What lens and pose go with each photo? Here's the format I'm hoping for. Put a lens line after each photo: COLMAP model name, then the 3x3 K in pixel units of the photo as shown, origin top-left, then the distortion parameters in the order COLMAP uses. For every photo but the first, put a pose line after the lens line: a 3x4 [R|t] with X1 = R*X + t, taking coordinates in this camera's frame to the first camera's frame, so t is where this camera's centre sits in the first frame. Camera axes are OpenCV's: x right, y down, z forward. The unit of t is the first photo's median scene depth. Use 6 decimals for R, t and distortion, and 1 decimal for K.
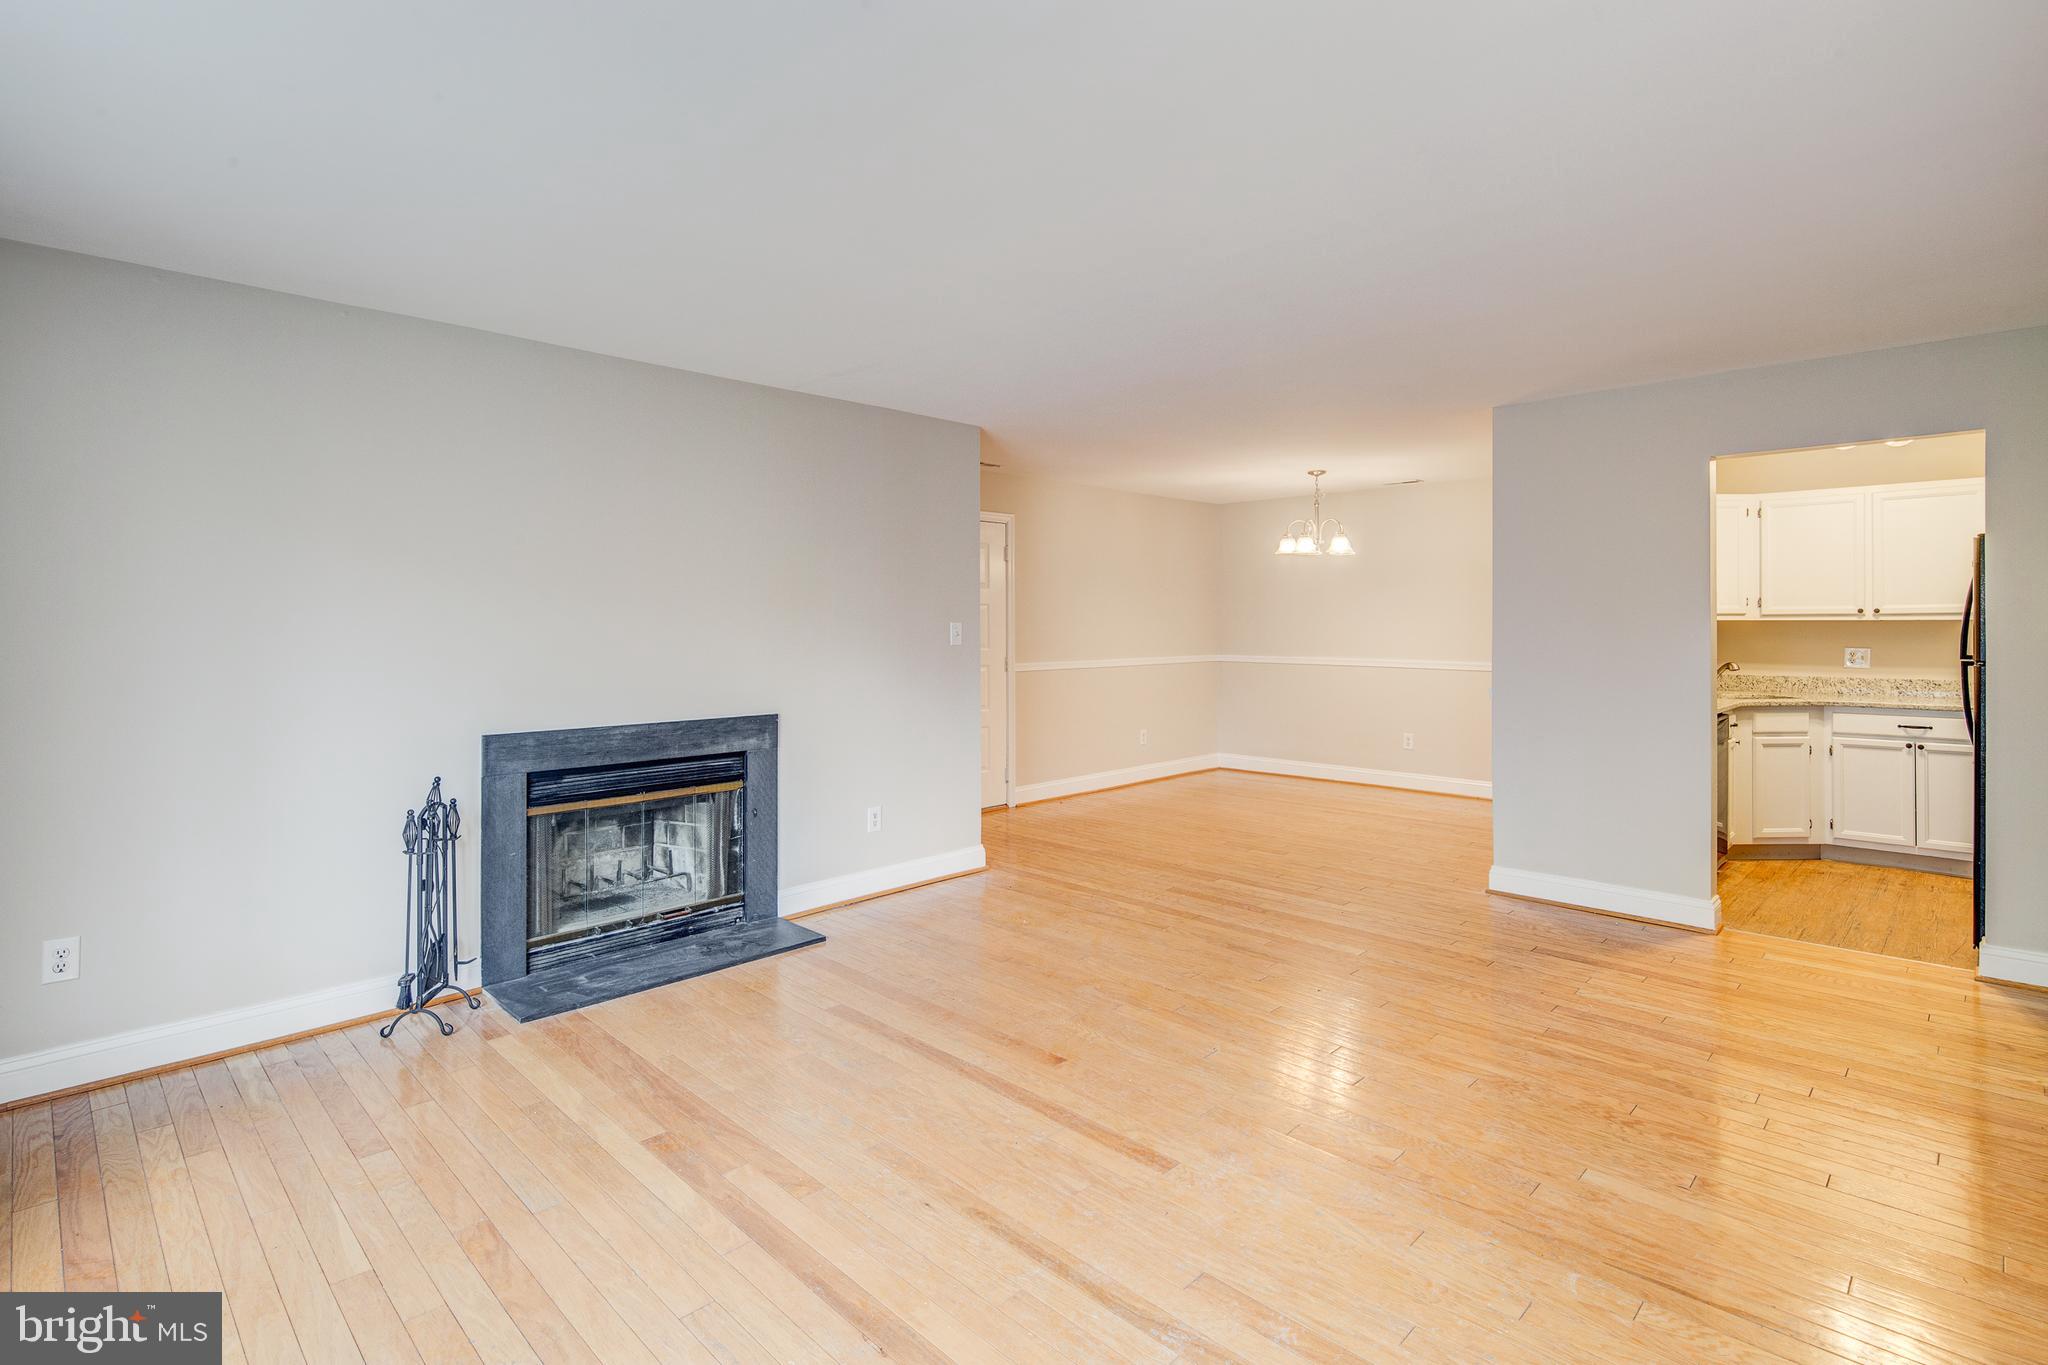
lens RADIAL K [[998.3, 0, 1031.4], [0, 998.3, 638.6], [0, 0, 1]] dist [-0.000396, -0.000896]
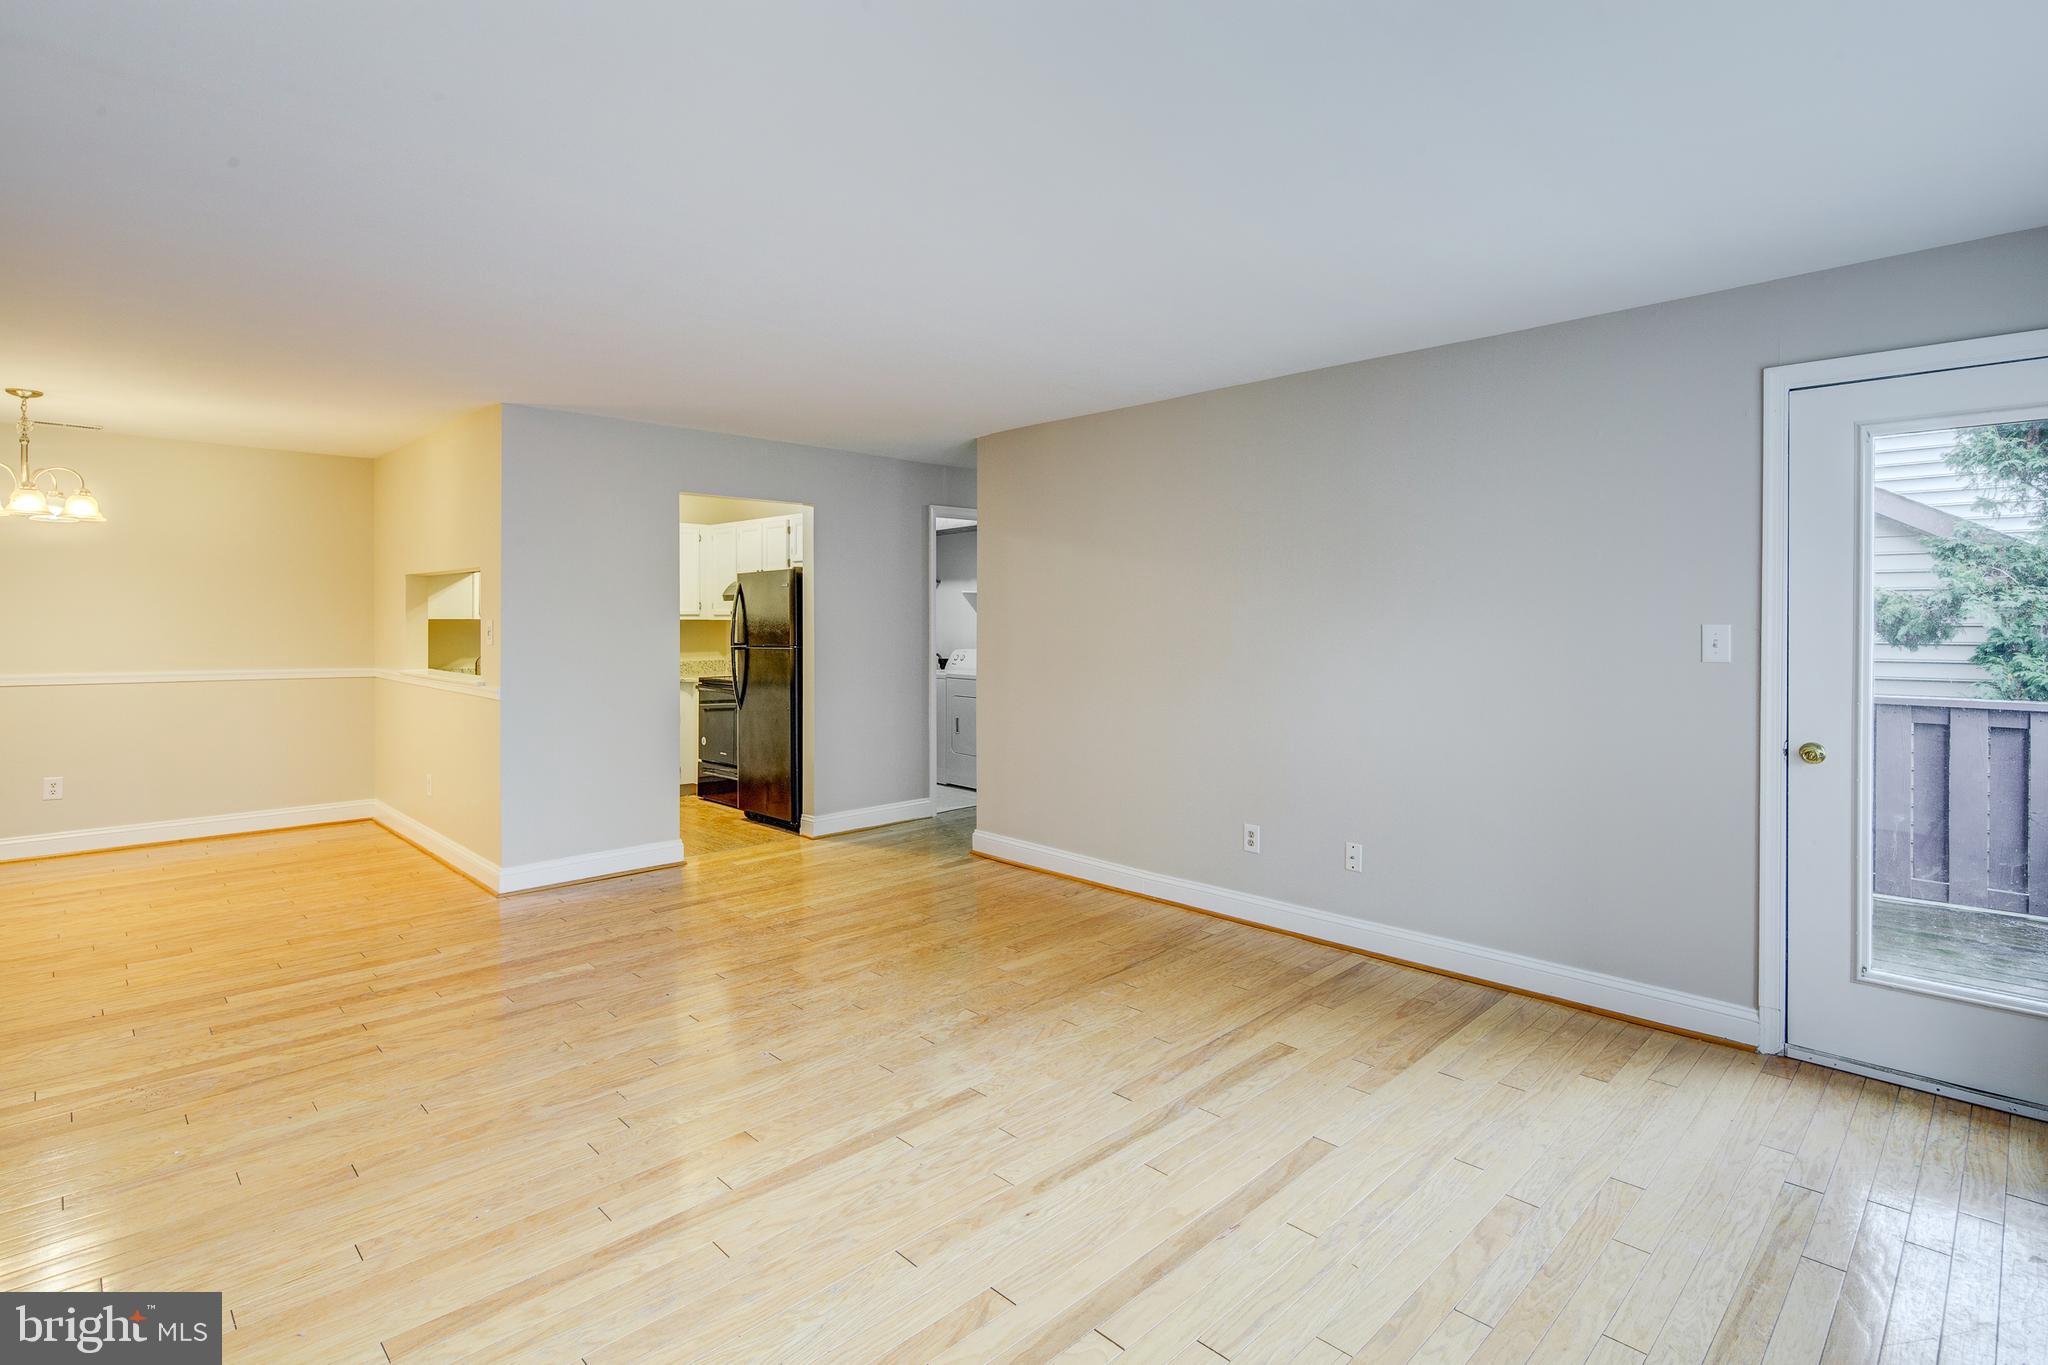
lens RADIAL K [[998.3, 0, 1031.4], [0, 998.3, 638.6], [0, 0, 1]] dist [-0.000396, -0.000896]
pose [[0.006641, -0.017460, 0.999826, -0.716534], [0.013870, 0.999753, 0.017366, -0.012068], [-0.999882, 0.013752, 0.006882, 0.652052]]
